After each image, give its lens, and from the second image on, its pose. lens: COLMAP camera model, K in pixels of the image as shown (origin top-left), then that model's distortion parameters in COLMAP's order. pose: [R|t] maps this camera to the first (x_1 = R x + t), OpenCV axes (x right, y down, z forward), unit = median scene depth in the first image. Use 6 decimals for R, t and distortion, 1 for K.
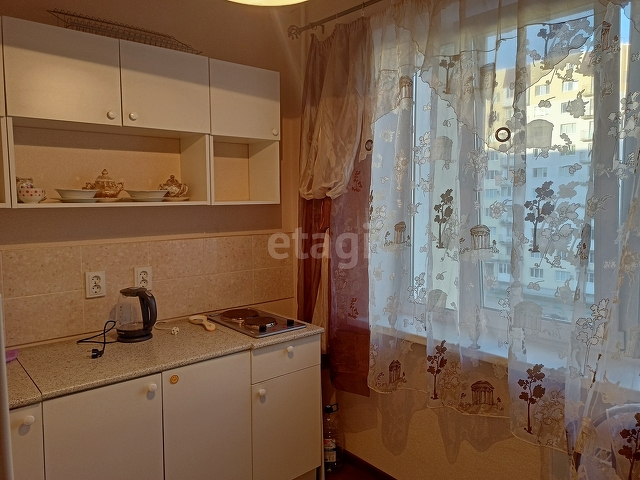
lens RADIAL K [[498.7, 0, 320.0], [0, 498.7, 240.0], [0, 0, 1]] dist [0.039115, 0.002067]
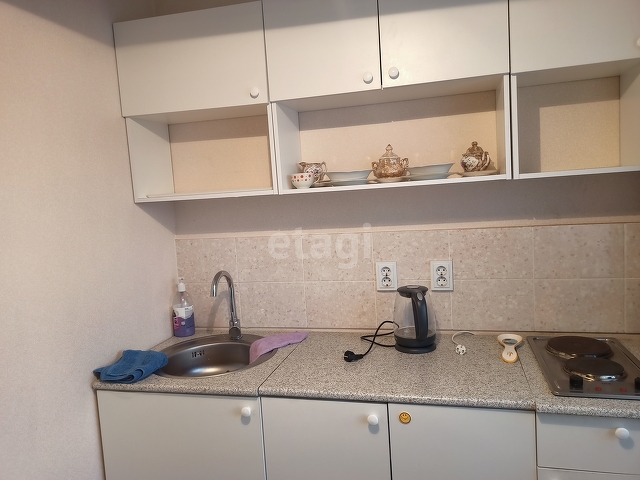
lens RADIAL K [[498.7, 0, 320.0], [0, 498.7, 240.0], [0, 0, 1]] dist [0.039115, 0.002067]
pose [[0.562908, 0.054901, -0.824694, 0.210145], [-0.011544, 0.998216, 0.058572, -0.026294], [0.826439, -0.023450, 0.562538, 0.415150]]
